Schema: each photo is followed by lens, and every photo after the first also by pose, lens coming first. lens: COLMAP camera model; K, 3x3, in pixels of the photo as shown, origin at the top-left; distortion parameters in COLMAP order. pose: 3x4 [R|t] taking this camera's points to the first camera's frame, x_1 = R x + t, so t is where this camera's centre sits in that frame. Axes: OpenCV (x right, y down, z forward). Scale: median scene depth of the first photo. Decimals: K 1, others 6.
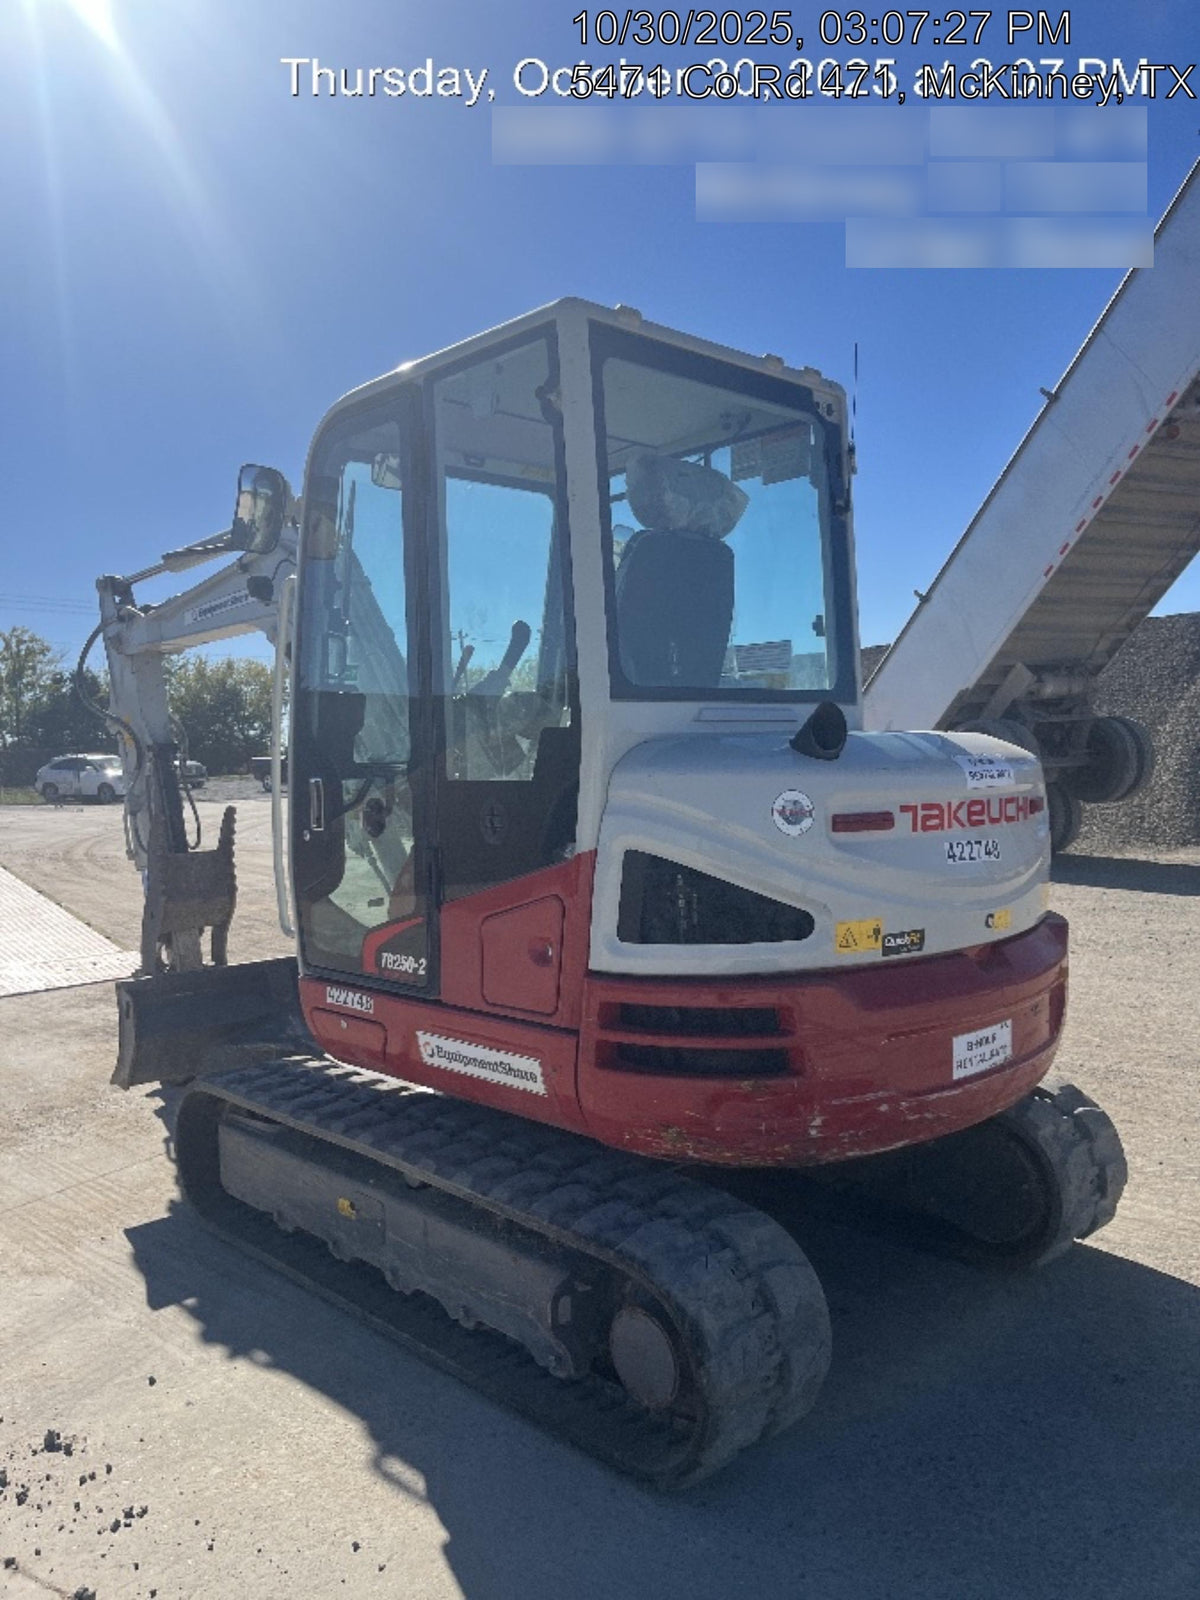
lens RADIAL K [[1222.8, 0, 602.5], [0, 1222.8, 785.9], [0, 0, 1]] dist [0.018516, 0.001231]
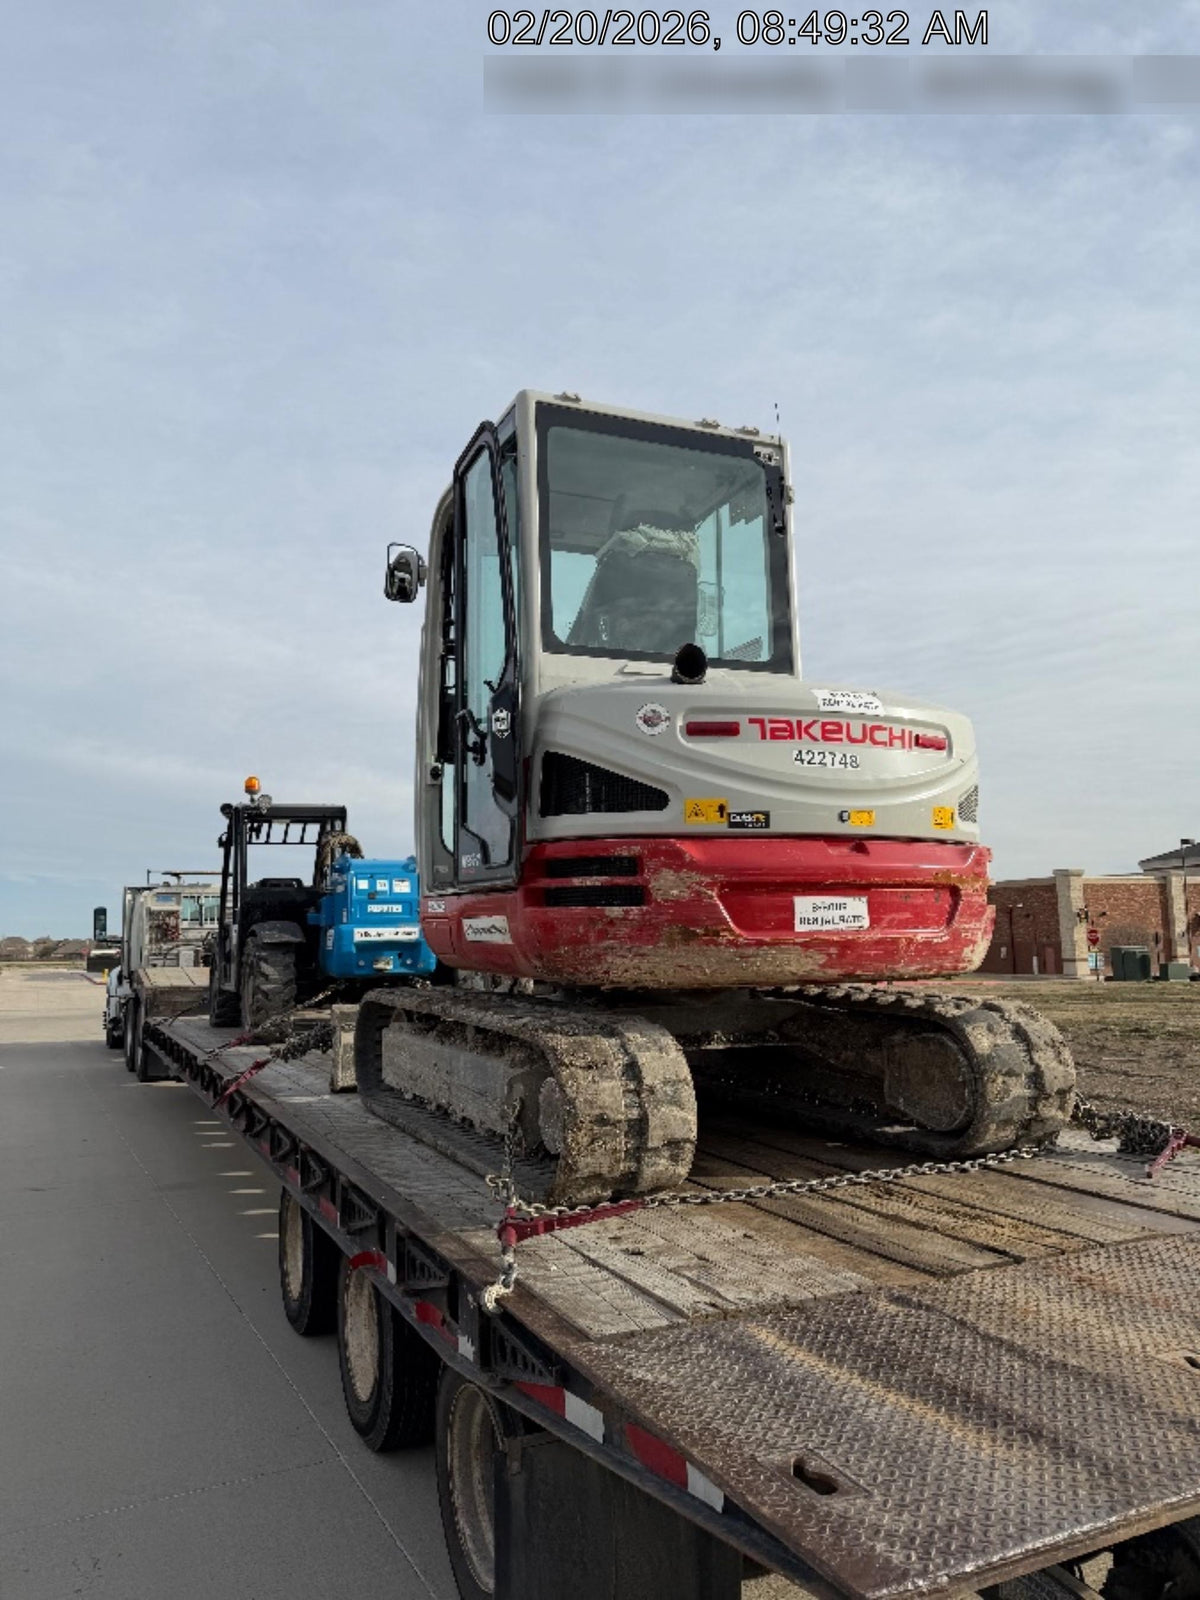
lens RADIAL K [[1110.7, 0, 601.5], [0, 1110.7, 804.0], [0, 0, 1]] dist [0.053346, 0.000255]
pose [[0.939844, -0.023643, -0.340786, 0.484866], [-0.020071, 0.992057, -0.124179, 0.251912], [0.341015, 0.123548, 0.931904, -0.158055]]
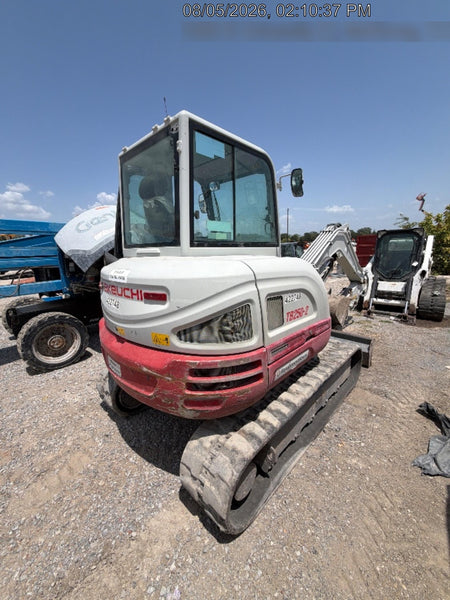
lens RADIAL K [[241.2, 0, 223.1], [0, 241.2, 300.1], [0, 0, 1]] dist [-0.008762, 0.000006]
pose [[0.044248, 0.222378, -0.973956, 0.877703], [-0.015408, 0.974947, 0.221905, -0.082960], [0.998902, 0.005188, 0.046566, 1.254204]]
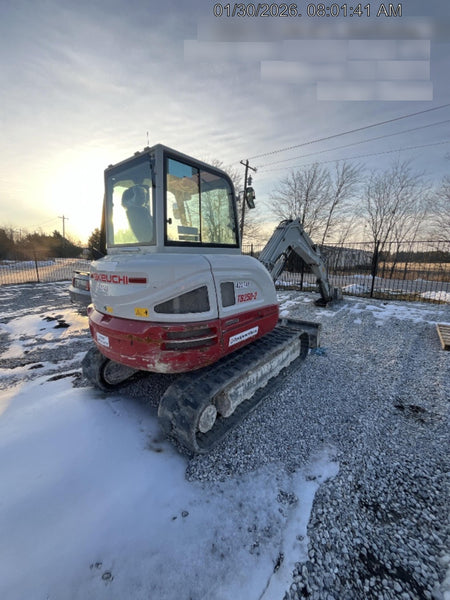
lens RADIAL K [[241.2, 0, 220.4], [0, 241.2, 301.8], [0, 0, 1]] dist [-0.008762, 0.000006]
pose [[0.124827, 0.209869, -0.969728, 1.070609], [-0.027024, 0.977729, 0.208122, -0.067299], [0.991810, 0.000227, 0.127719, 1.280099]]
